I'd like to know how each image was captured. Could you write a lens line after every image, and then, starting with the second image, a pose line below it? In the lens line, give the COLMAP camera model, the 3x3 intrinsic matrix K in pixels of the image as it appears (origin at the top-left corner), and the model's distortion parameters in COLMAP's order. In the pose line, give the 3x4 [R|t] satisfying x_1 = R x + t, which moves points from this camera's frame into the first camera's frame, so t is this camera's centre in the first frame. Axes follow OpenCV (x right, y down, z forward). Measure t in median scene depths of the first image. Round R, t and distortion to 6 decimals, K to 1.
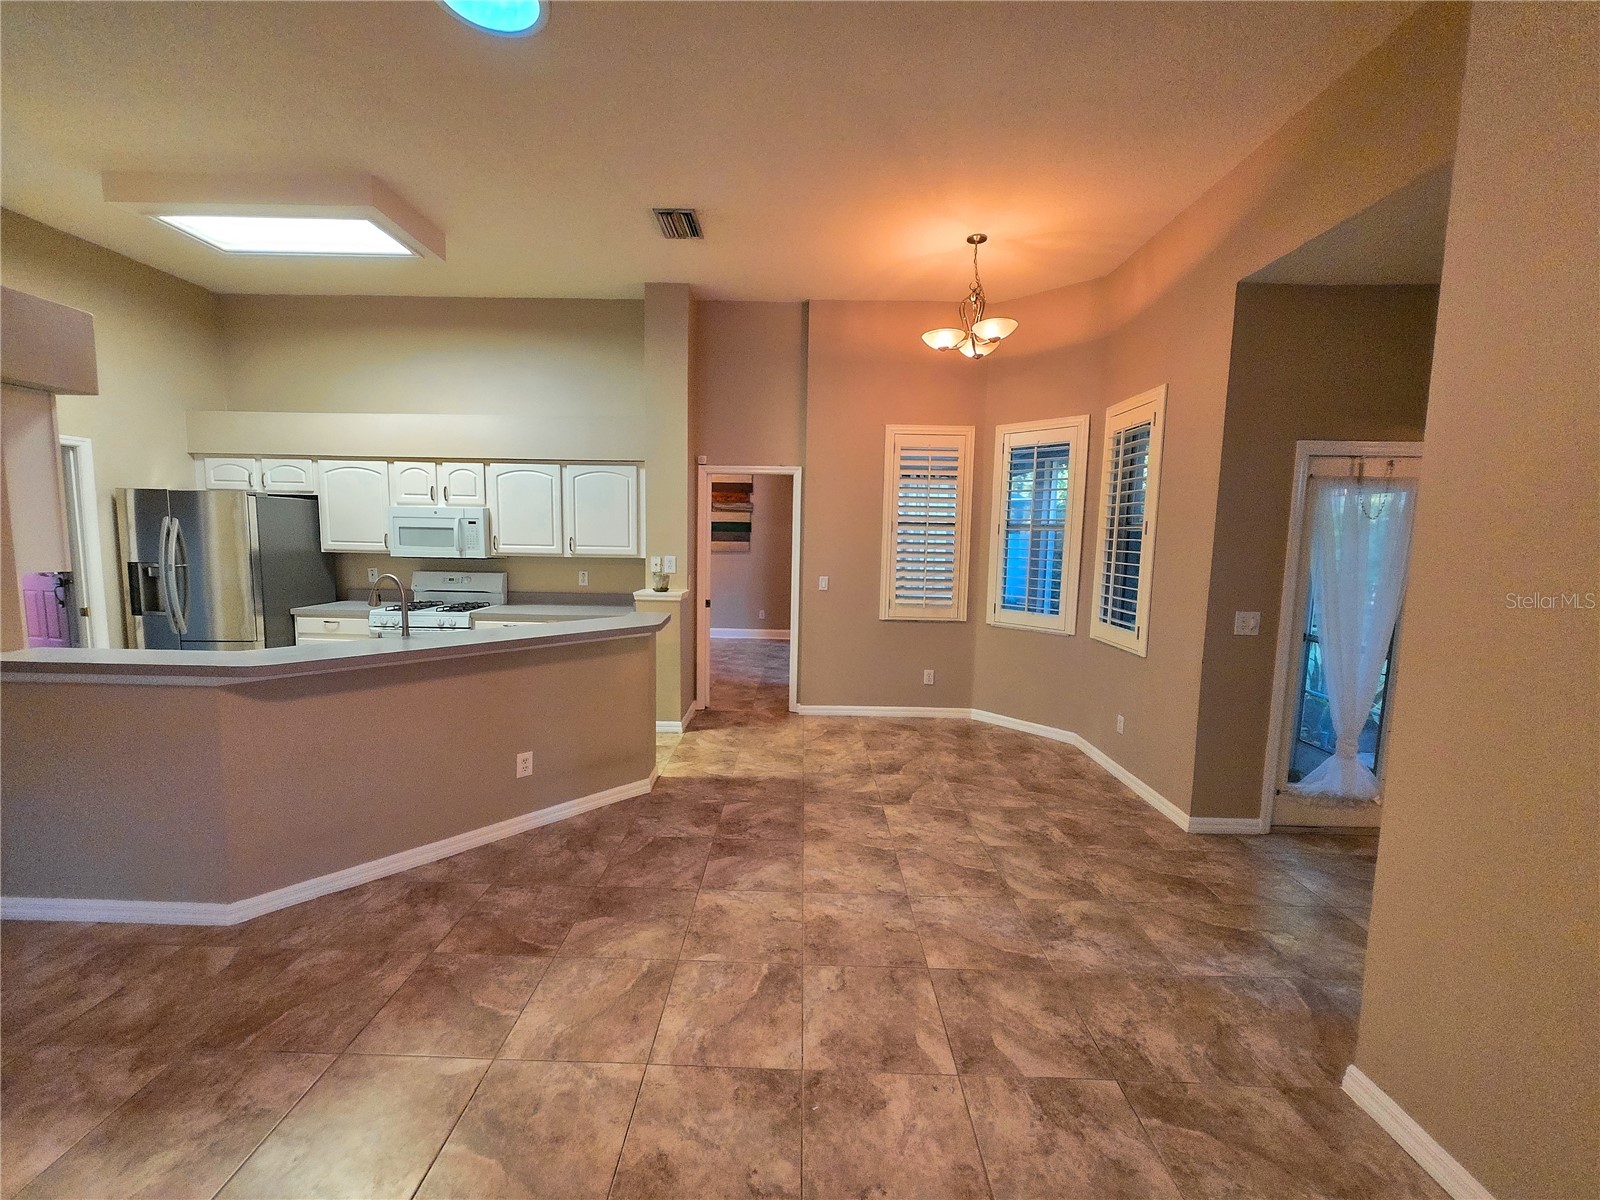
lens RADIAL K [[630.5, 0, 783.7], [0, 630.5, 592.5], [0, 0, 1]] dist [0.003777, -0.000844]
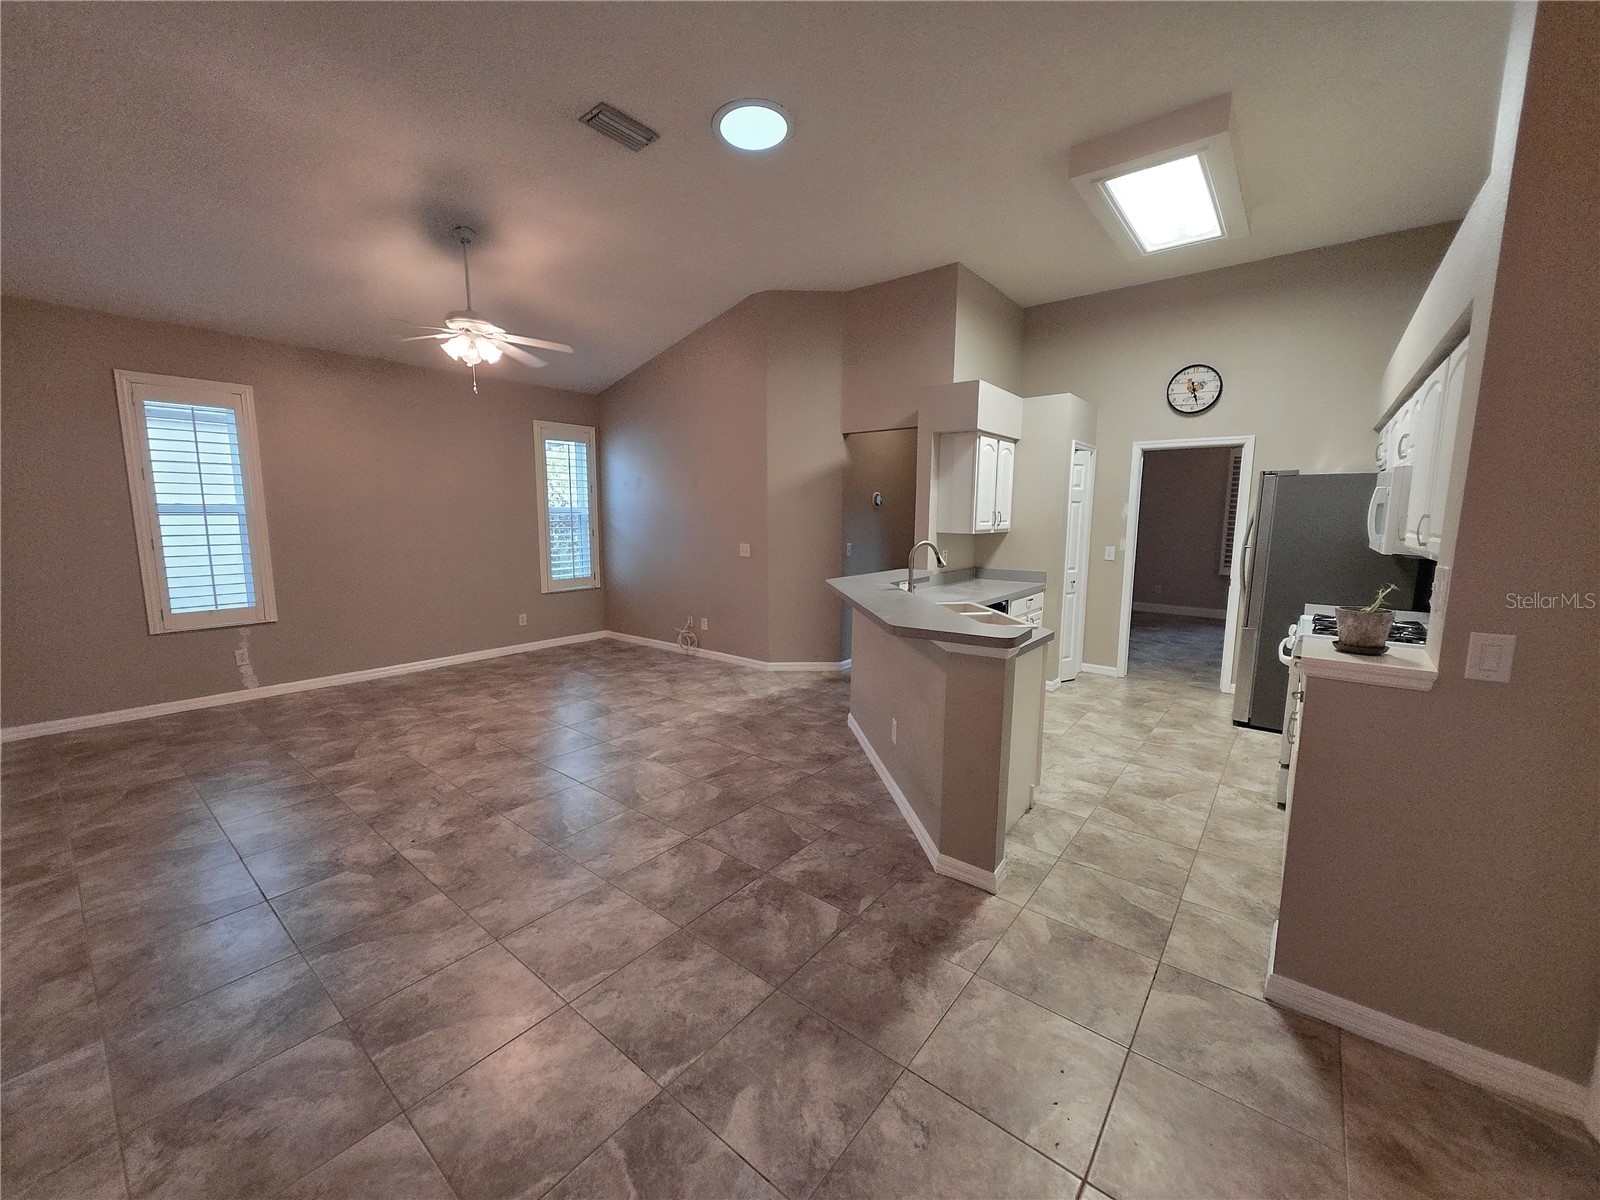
lens RADIAL K [[630.5, 0, 789.9], [0, 630.5, 586.0], [0, 0, 1]] dist [0.003777, -0.000844]
pose [[-0.610600, 0.072212, -0.788640, 0.338952], [-0.090373, 0.982975, 0.159977, -0.075131], [0.786766, 0.168954, -0.593679, 1.006875]]
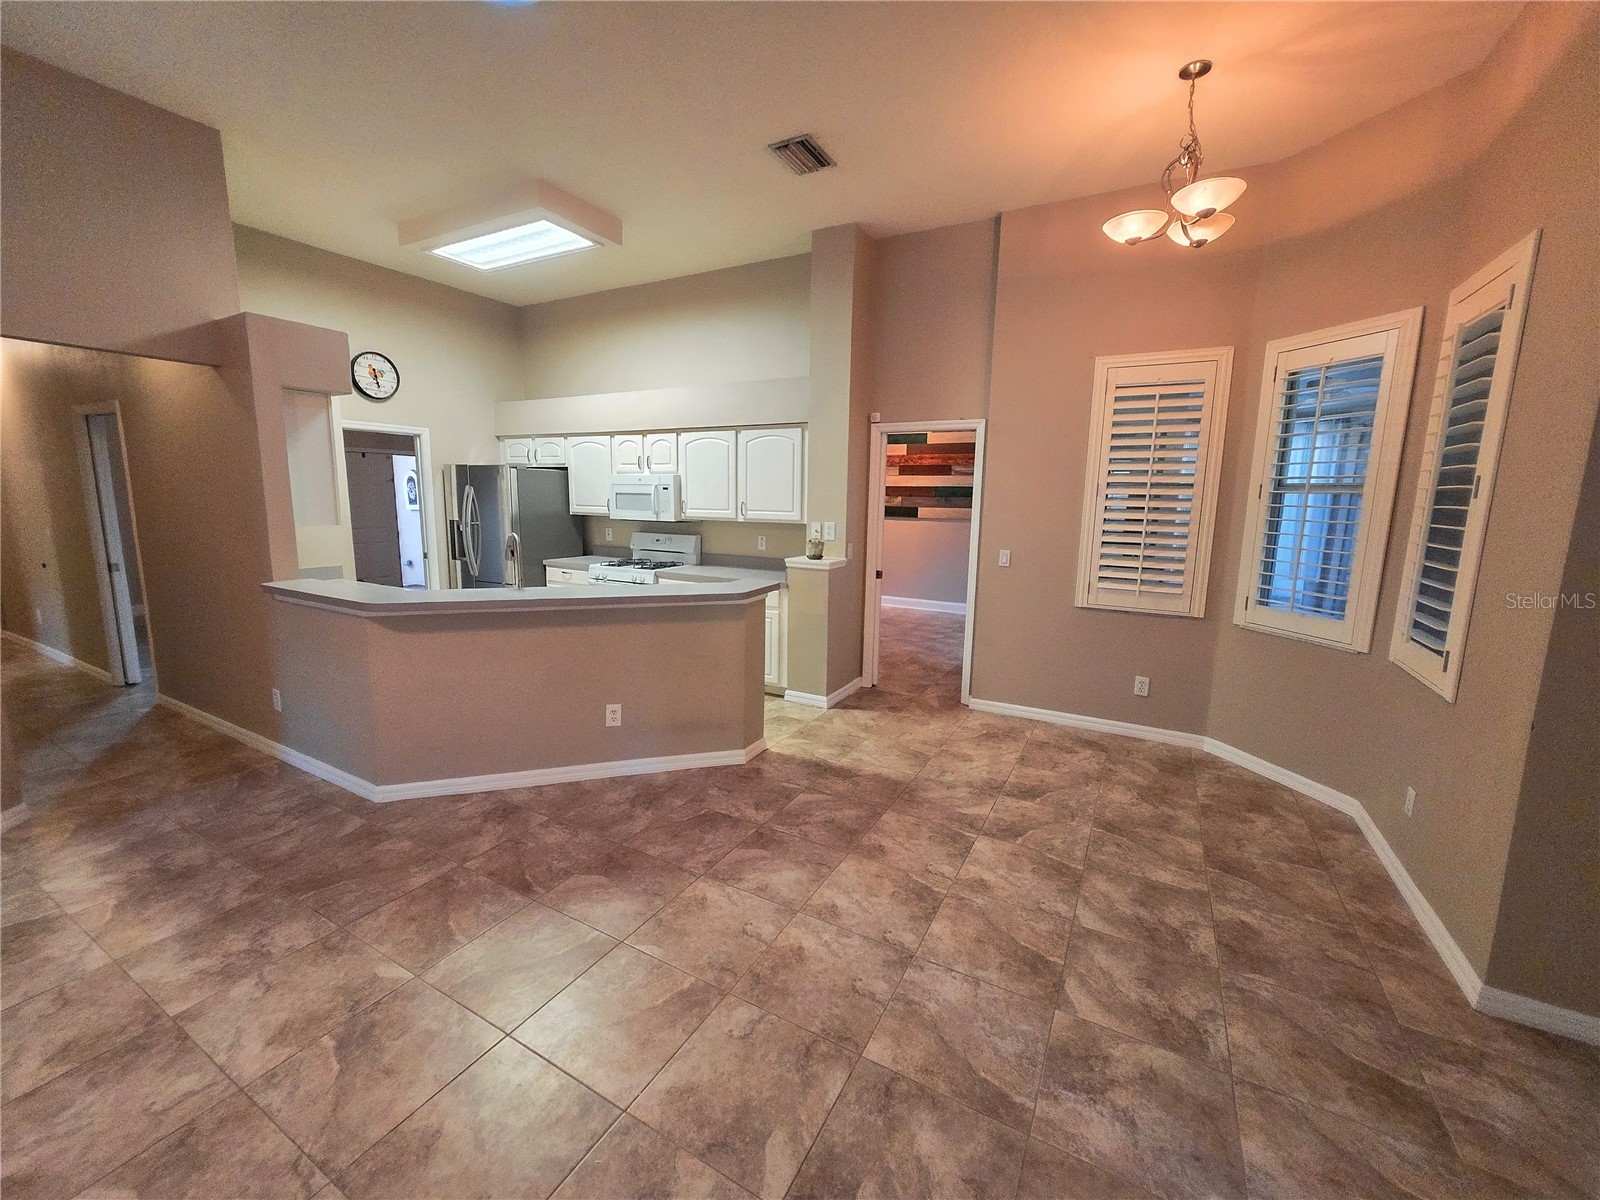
lens RADIAL K [[630.5, 0, 792.9], [0, 630.5, 590.0], [0, 0, 1]] dist [0.003777, -0.000844]
pose [[0.883997, 0.066440, -0.462748, 0.236501], [-0.044675, 0.997325, 0.057851, -0.009826], [0.465354, -0.030467, 0.884600, 0.143400]]
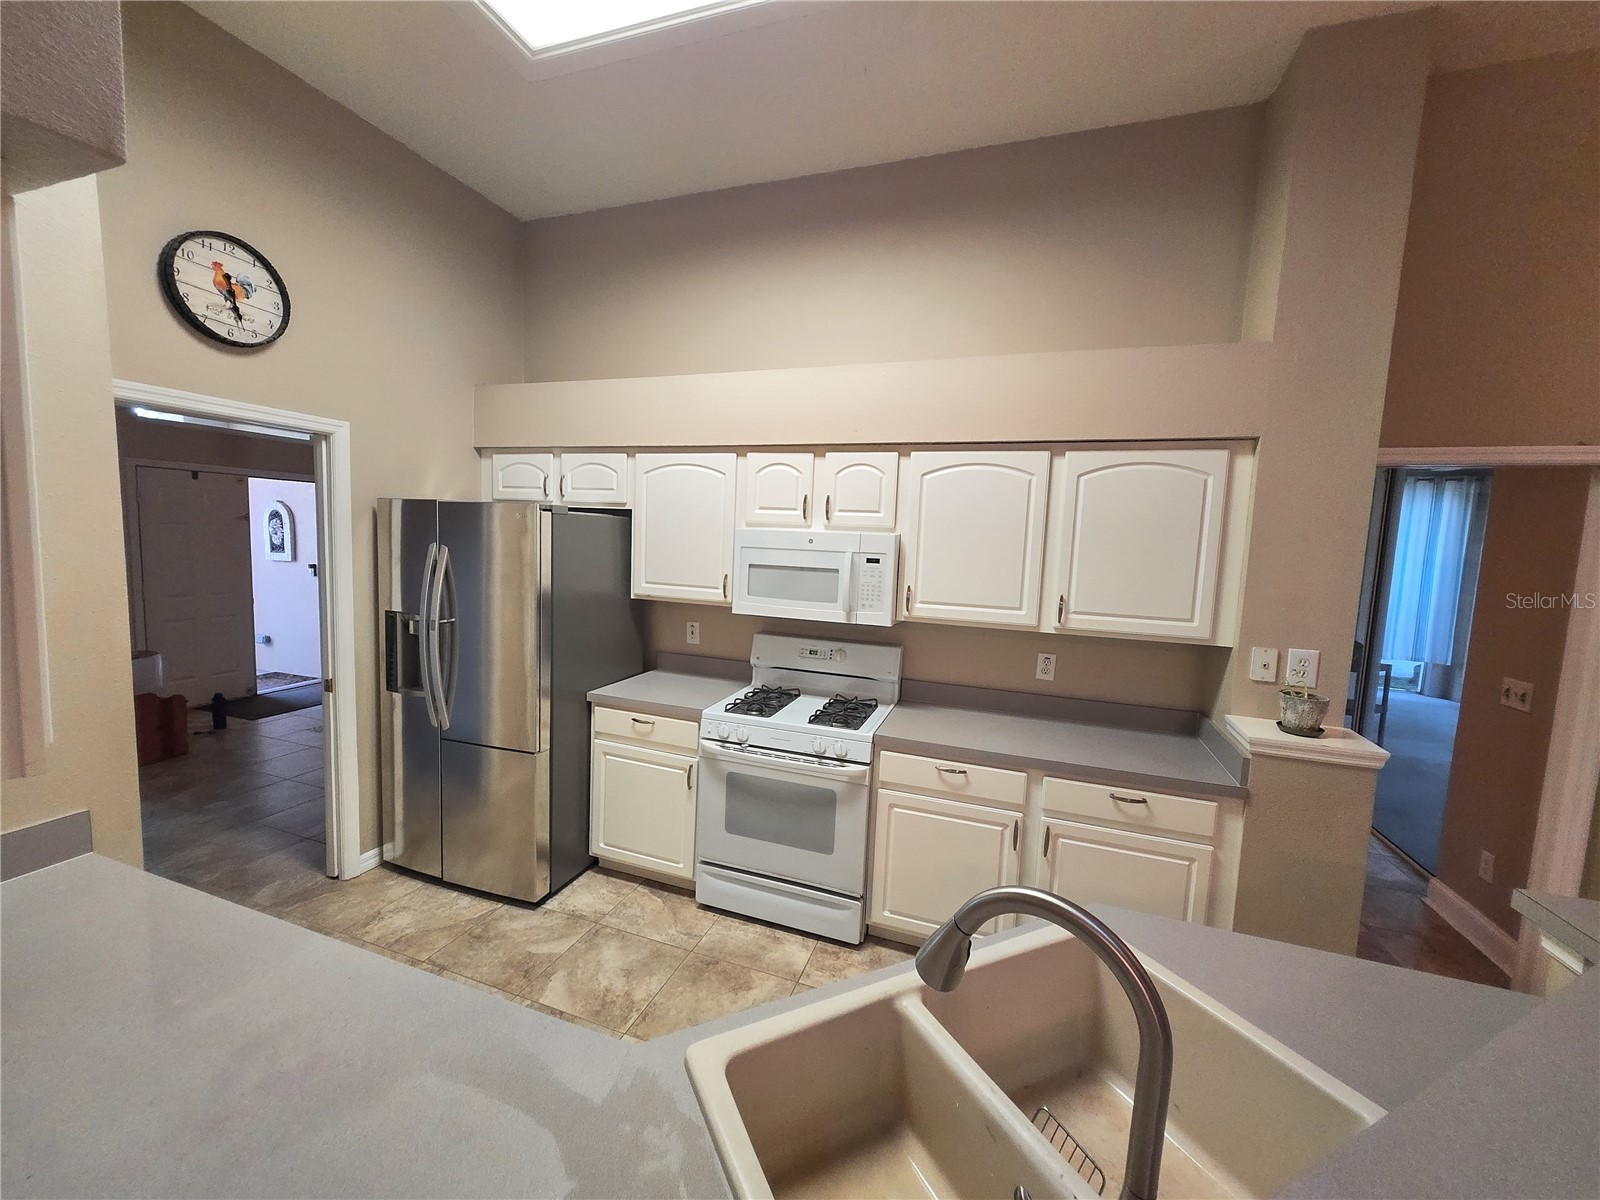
lens RADIAL K [[630.5, 0, 793.5], [0, 630.5, 598.4], [0, 0, 1]] dist [0.003777, -0.000844]
pose [[0.947051, 0.050615, -0.317068, -0.418220], [-0.054628, 0.998500, -0.003775, -0.079084], [0.316401, 0.020896, 0.948395, 0.500636]]
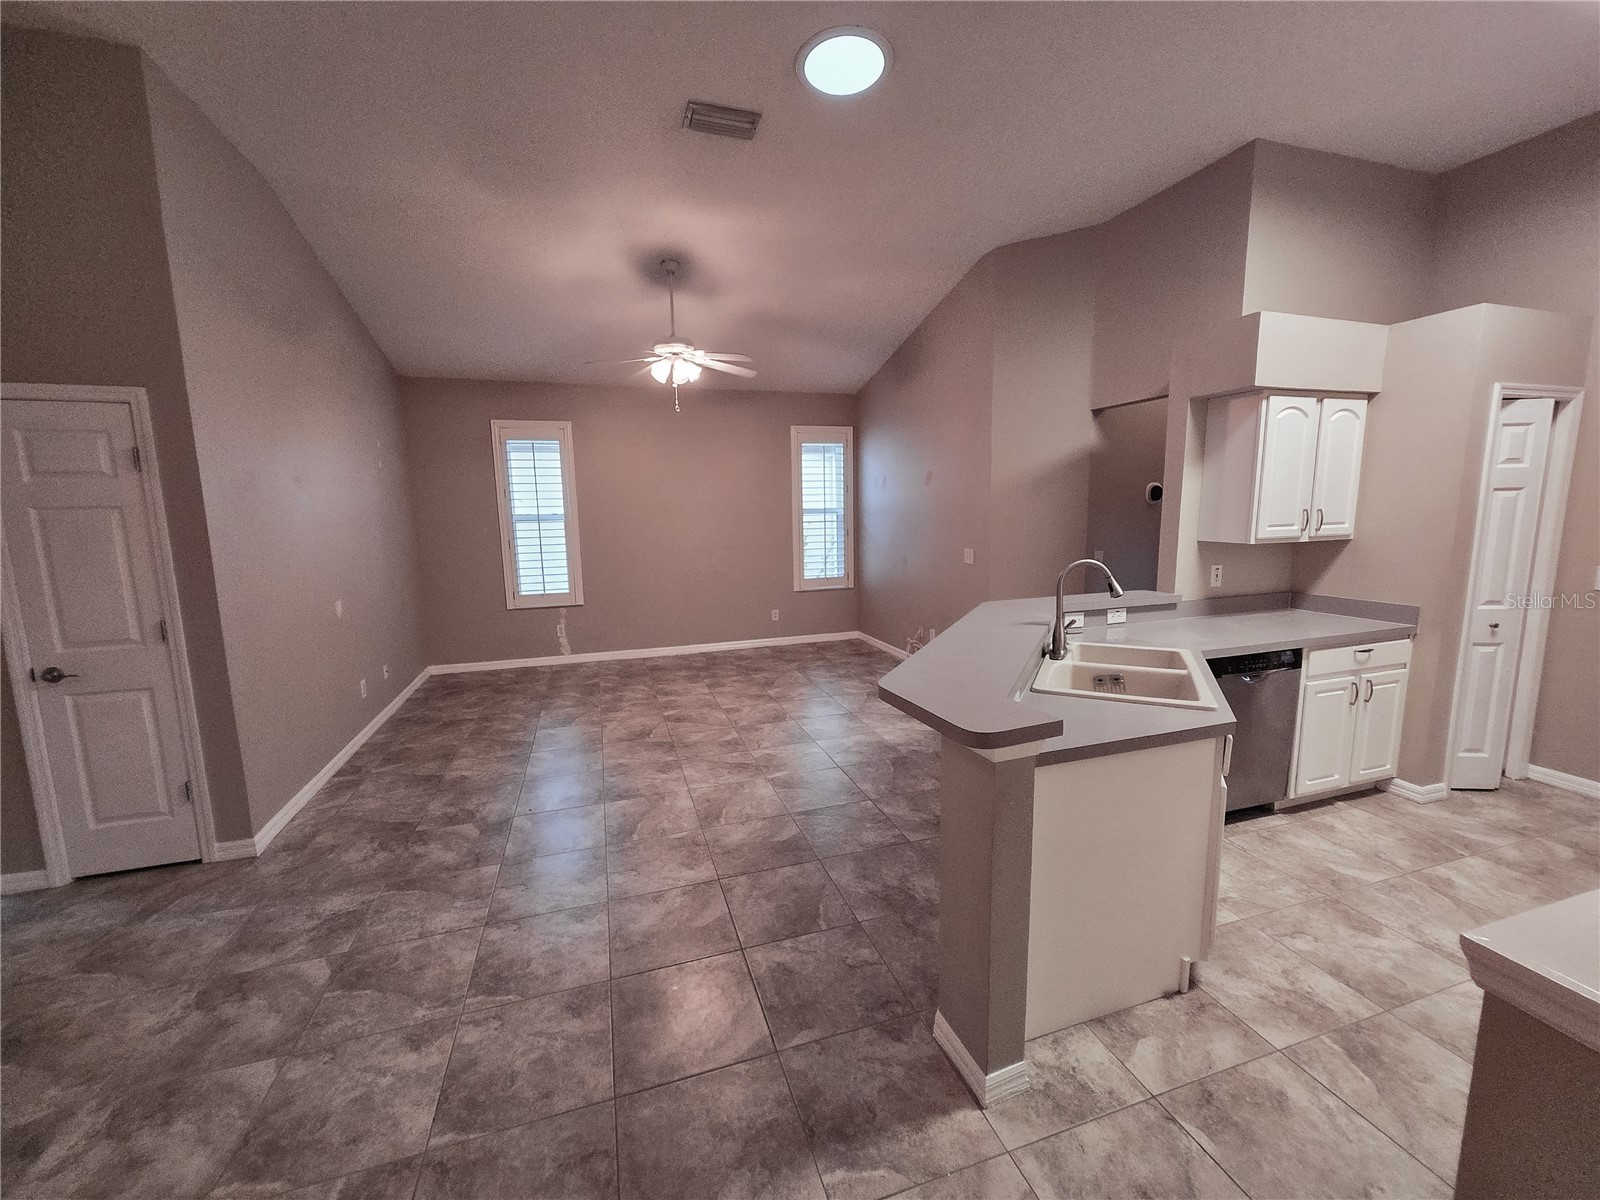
lens RADIAL K [[630.5, 0, 791.9], [0, 630.5, 589.1], [0, 0, 1]] dist [0.003777, -0.000844]
pose [[-0.944380, 0.043432, -0.325974, 0.034428], [-0.029505, 0.976052, 0.215525, -0.108494], [0.327529, 0.213155, -0.920483, 1.101000]]
